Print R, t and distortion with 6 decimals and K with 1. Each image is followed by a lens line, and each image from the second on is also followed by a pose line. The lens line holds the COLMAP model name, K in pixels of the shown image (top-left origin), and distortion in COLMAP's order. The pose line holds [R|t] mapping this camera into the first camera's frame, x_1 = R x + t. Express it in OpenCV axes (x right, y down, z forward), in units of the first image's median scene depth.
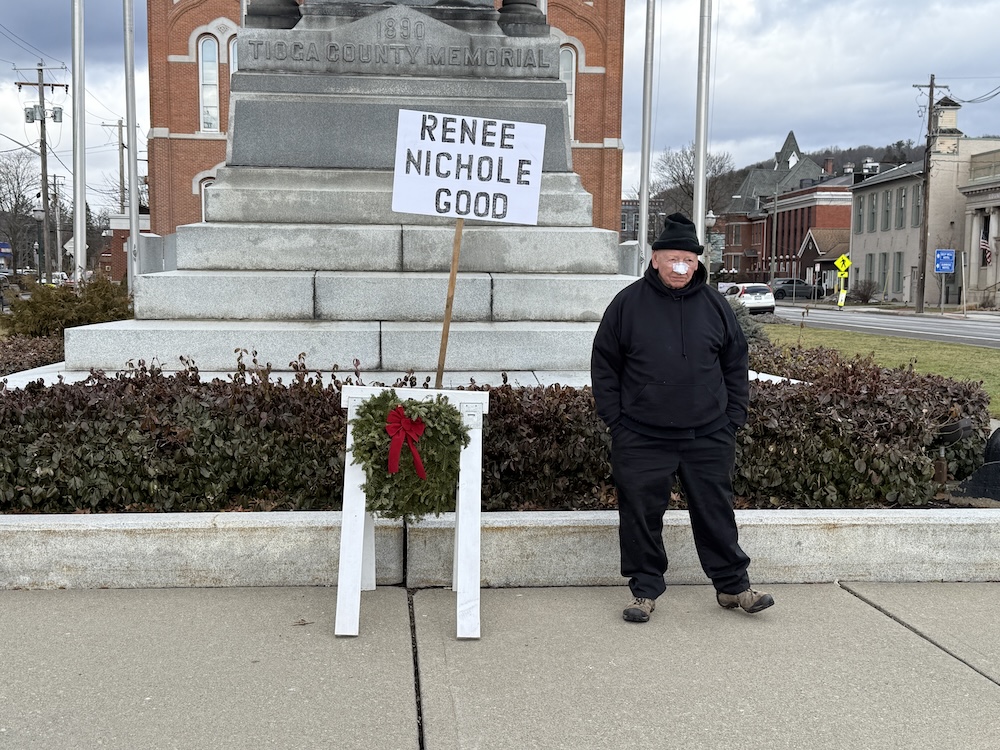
lens RADIAL K [[1313.3, 0, 502.0], [0, 1313.3, 378.9], [0, 0, 1]] dist [0.126523, 0.000000]
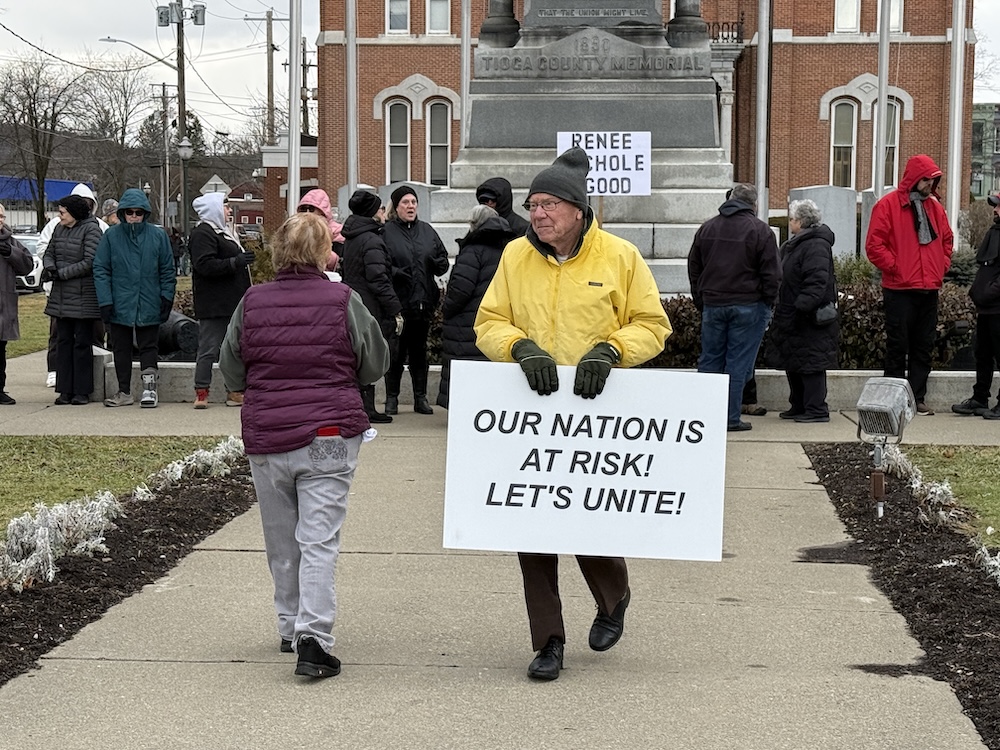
lens RADIAL K [[2121.0, 0, 499.6], [0, 2121.0, 376.1], [0, 0, 1]] dist [0.116038, 0.000000]
pose [[0.987412, 0.007837, -0.157975, 0.177073], [-0.009226, 0.999925, -0.008059, 0.094199], [0.157900, 0.009415, 0.987410, -1.164578]]
